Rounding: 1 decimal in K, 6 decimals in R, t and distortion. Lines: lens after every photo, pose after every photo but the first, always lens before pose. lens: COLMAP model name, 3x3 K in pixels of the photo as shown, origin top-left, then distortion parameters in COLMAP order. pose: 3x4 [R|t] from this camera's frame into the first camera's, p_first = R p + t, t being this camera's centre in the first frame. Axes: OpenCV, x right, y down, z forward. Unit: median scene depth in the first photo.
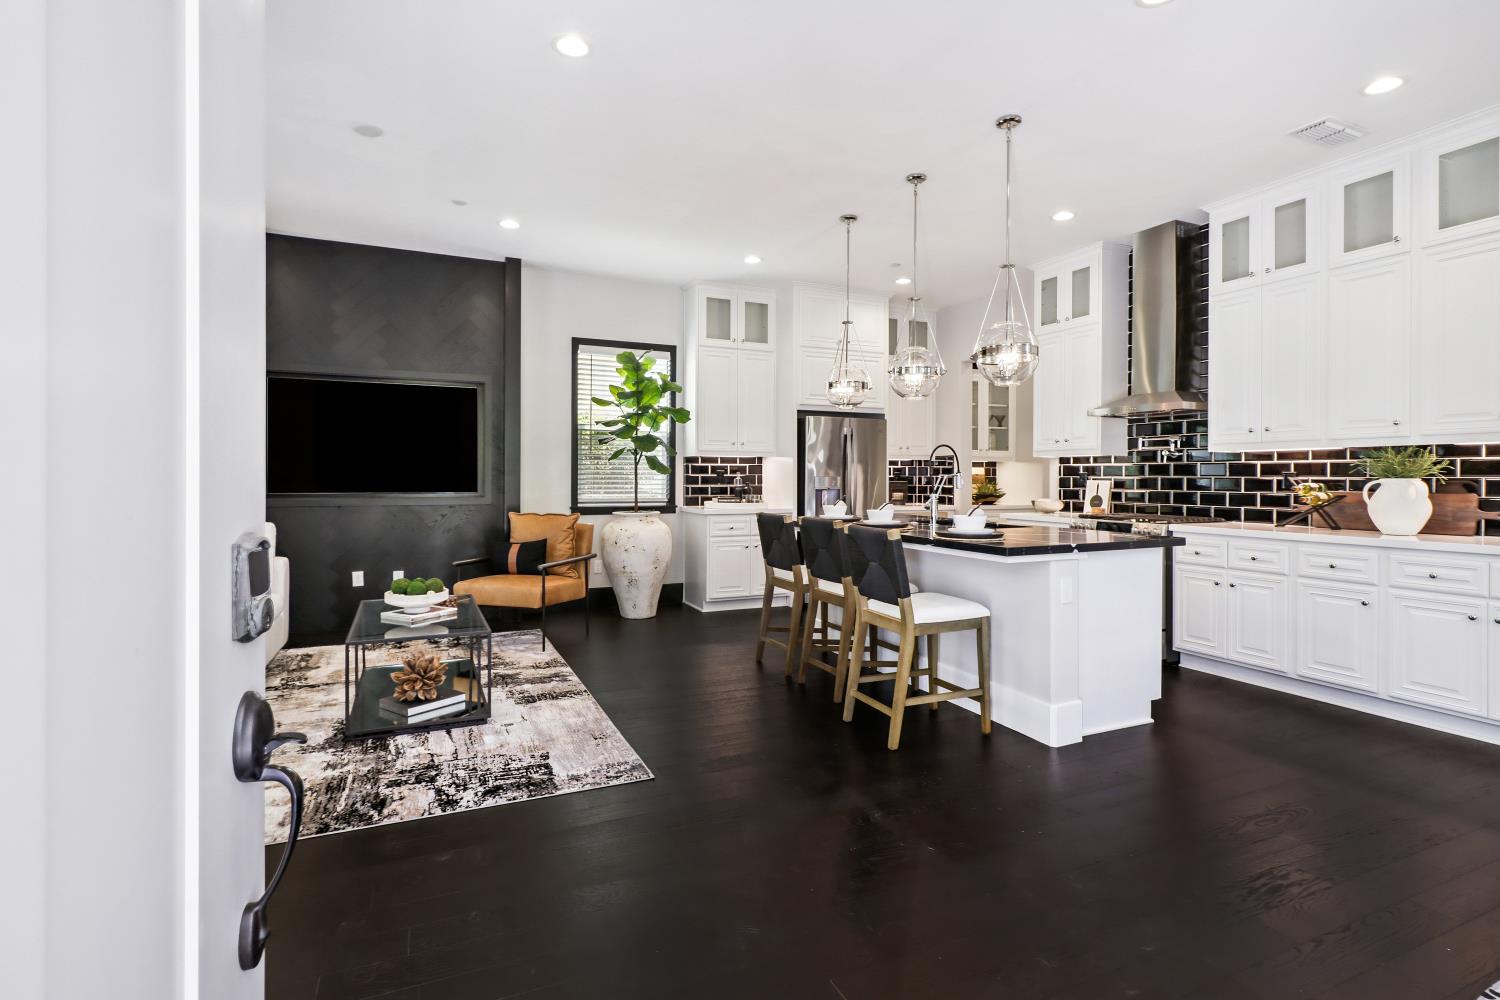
lens RADIAL K [[723.8, 0, 754.4], [0, 723.8, 480.2], [0, 0, 1]] dist [-0.001126, 0.000836]
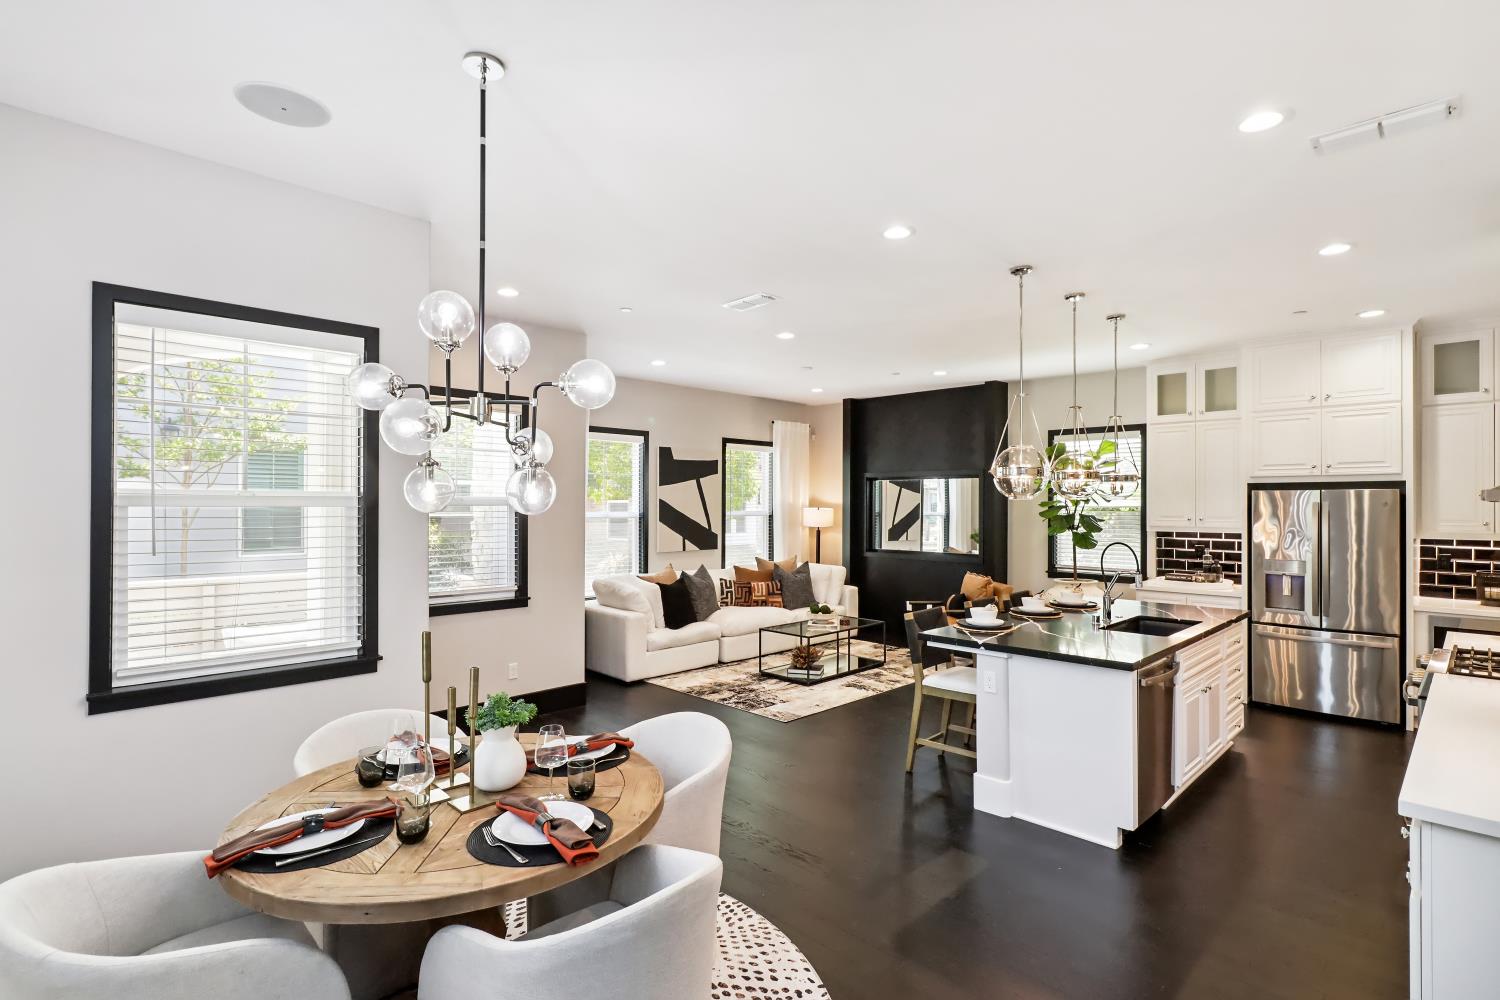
lens RADIAL K [[727.1, 0, 752.8], [0, 727.1, 496.8], [0, 0, 1]] dist [0.001236, 0.000827]
pose [[0.346621, -0.012572, -0.937921, 0.837166], [-0.006061, 0.999859, -0.015642, -0.075472], [0.937986, 0.011107, 0.346496, 0.134089]]
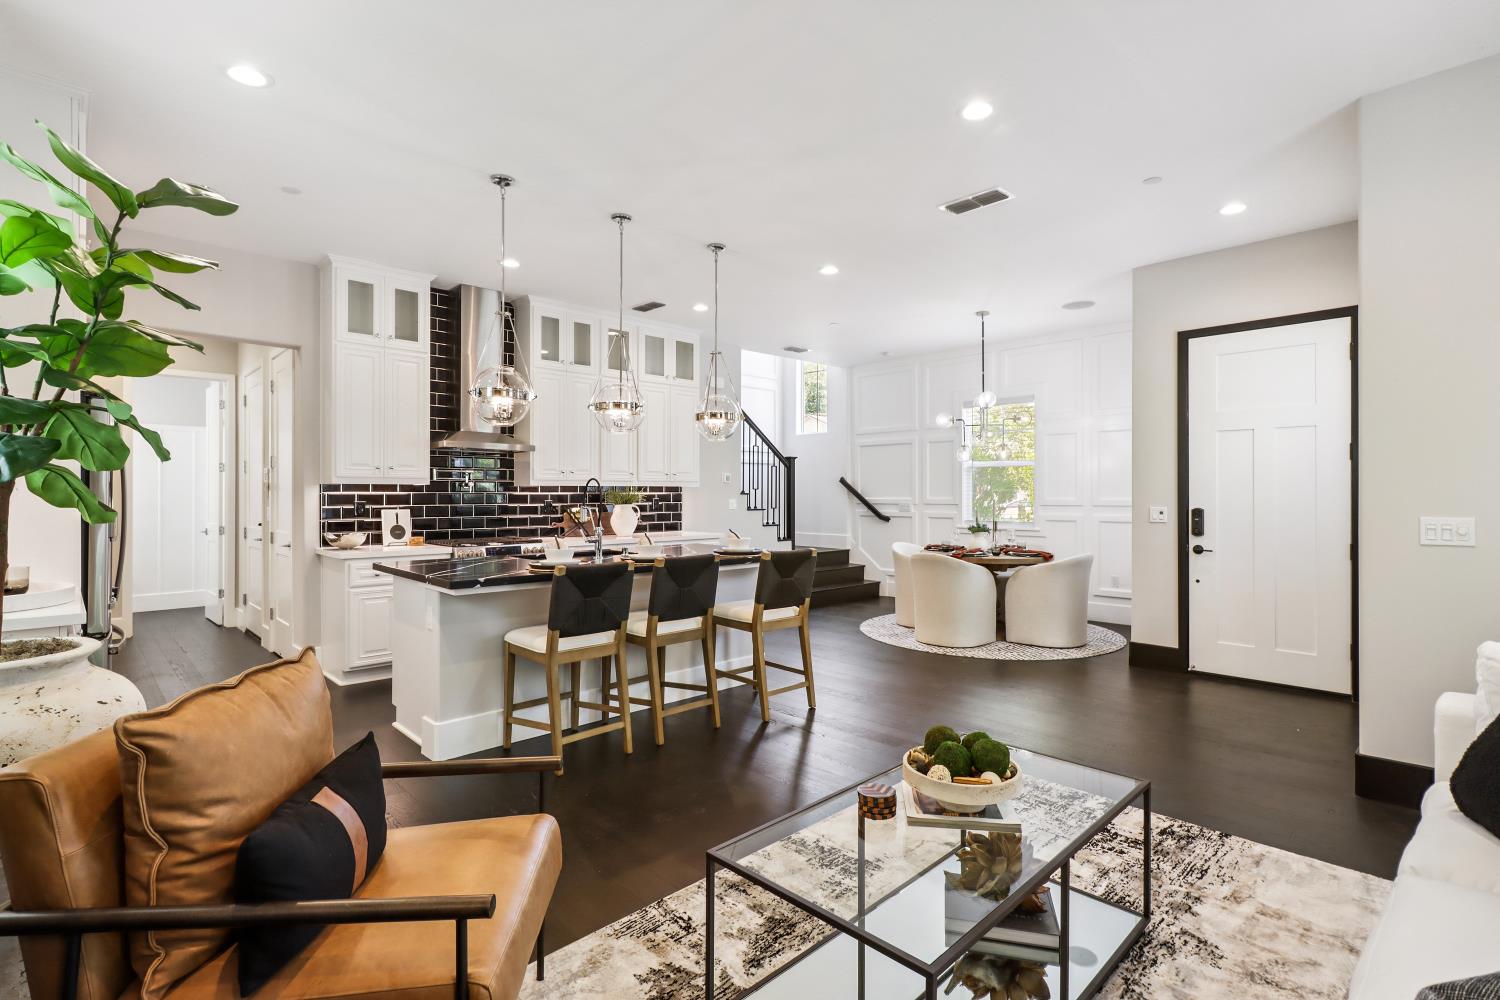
lens RADIAL K [[712.4, 0, 752.1], [0, 712.4, 494.7], [0, 0, 1]] dist [0.000763, 0.000220]
pose [[-0.330037, -0.005190, 0.943954, -0.612419], [0.002531, 0.999976, 0.006383, -0.025565], [-0.943965, 0.004496, -0.330016, 0.900938]]
